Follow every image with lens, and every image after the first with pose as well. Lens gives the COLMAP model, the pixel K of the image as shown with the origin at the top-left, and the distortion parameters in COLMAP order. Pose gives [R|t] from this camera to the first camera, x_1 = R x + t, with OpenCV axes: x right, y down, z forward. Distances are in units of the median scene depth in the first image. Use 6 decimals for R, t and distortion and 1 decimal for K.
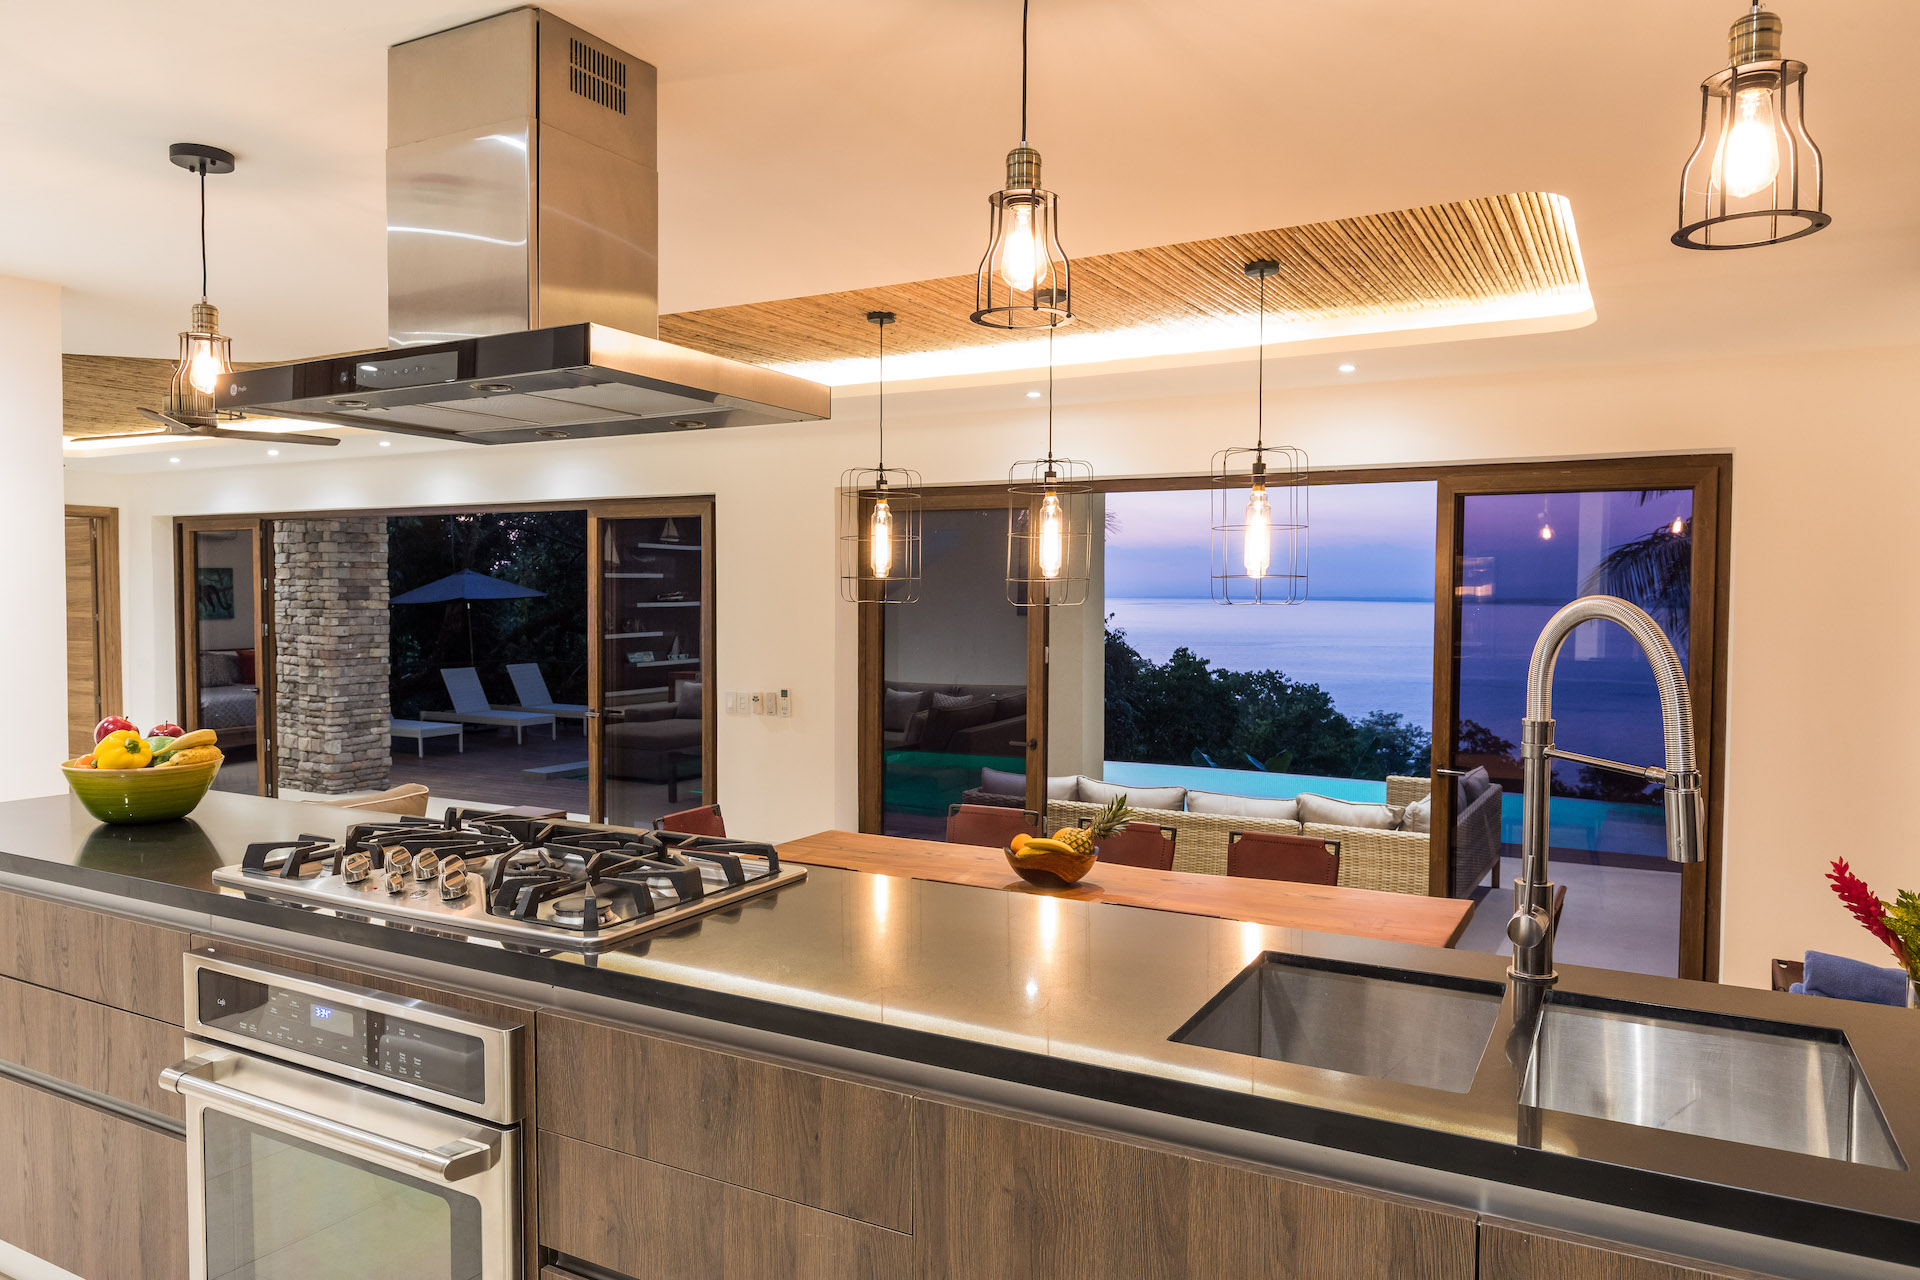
lens RADIAL K [[1289.7, 0, 960.1], [0, 1289.7, 628.4], [0, 0, 1]] dist [-0.003803, 0.004494]
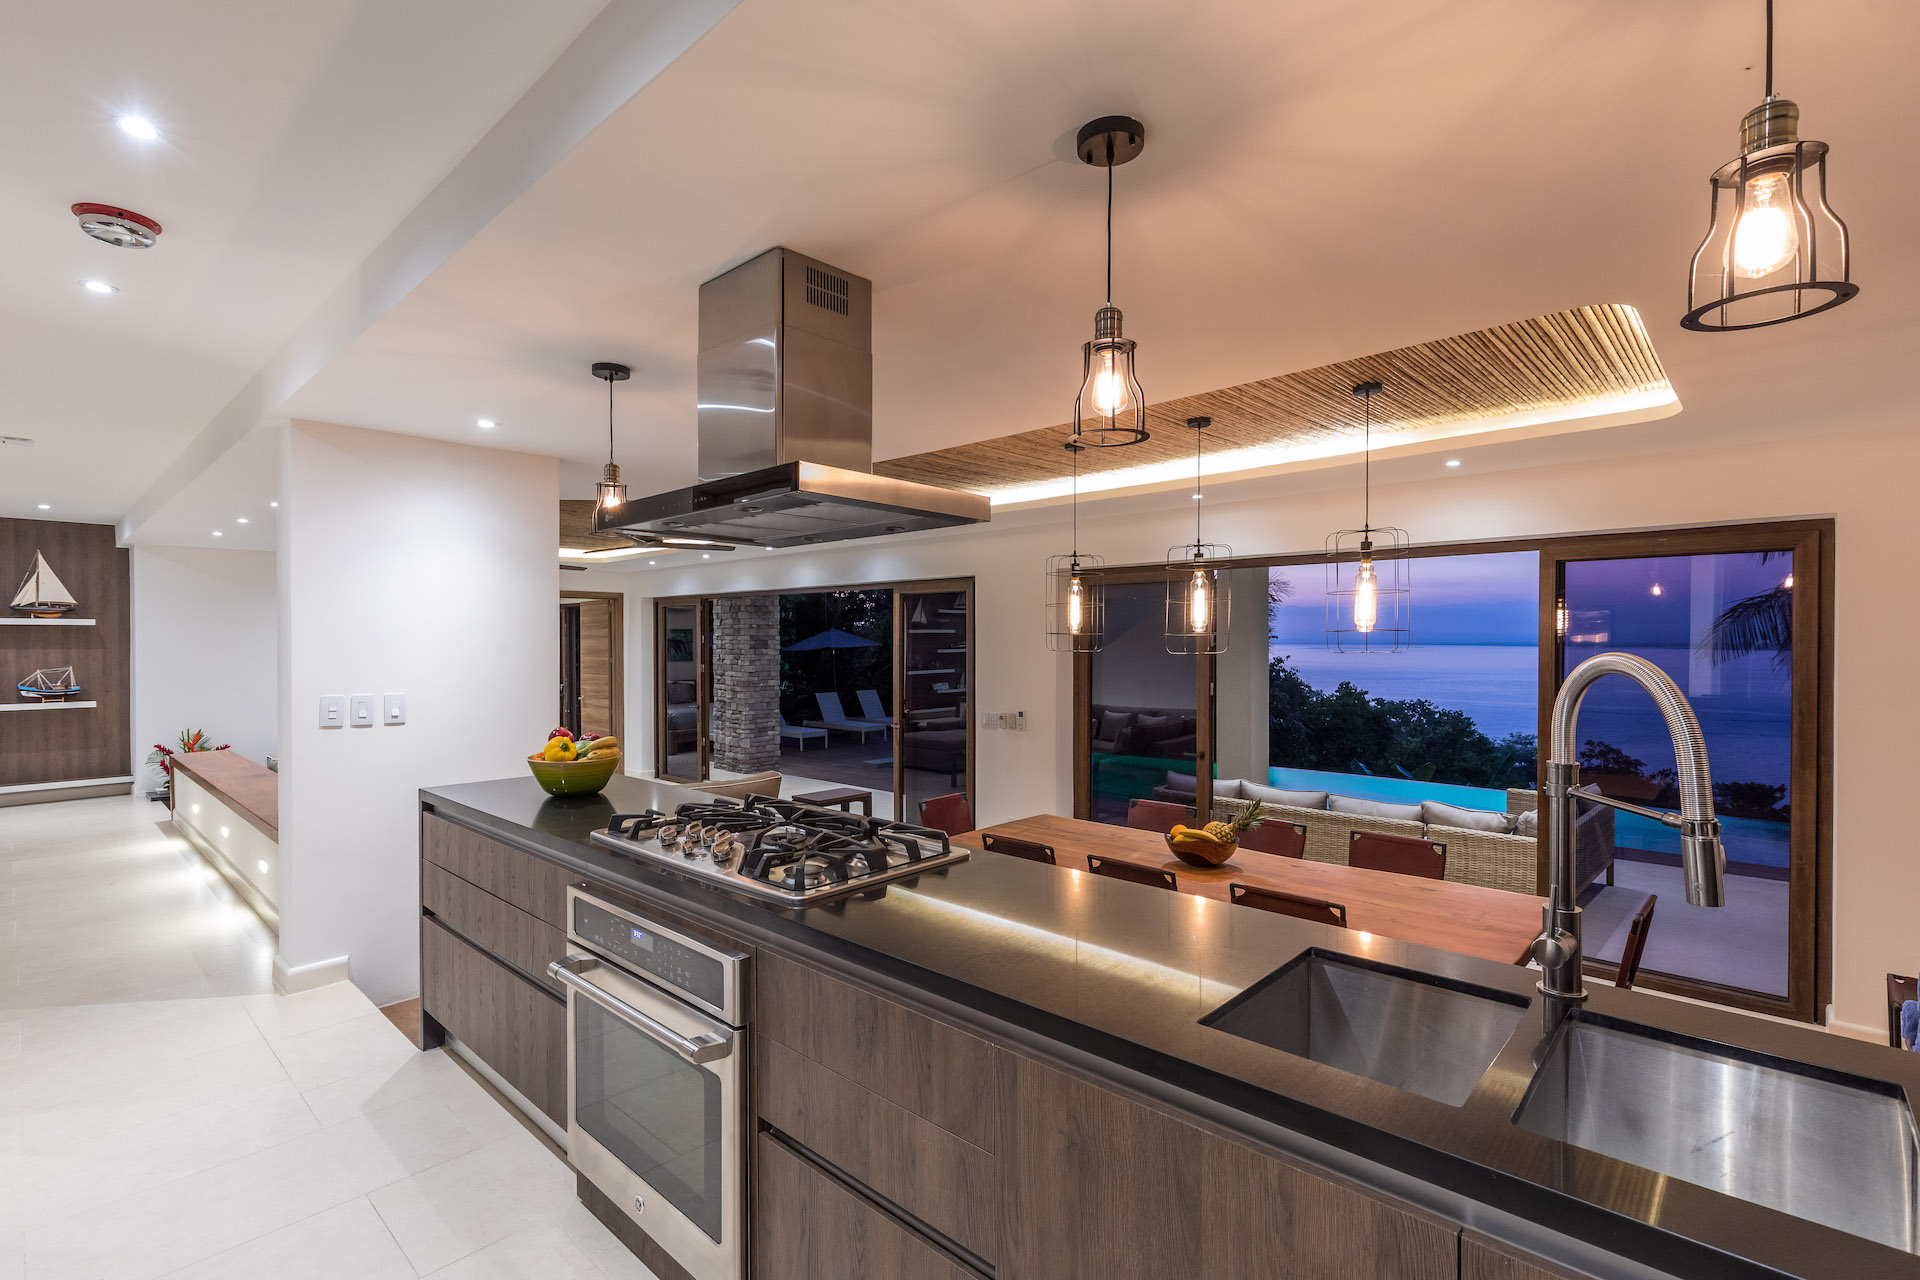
lens RADIAL K [[884.5, 0, 953.8], [0, 884.5, 641.6], [0, 0, 1]] dist [0.014443, -0.004163]
pose [[0.965993, -0.005330, -0.258514, 0.091415], [-0.001456, 0.999659, -0.026054, -0.008905], [0.258565, 0.025545, 0.965656, 0.074571]]
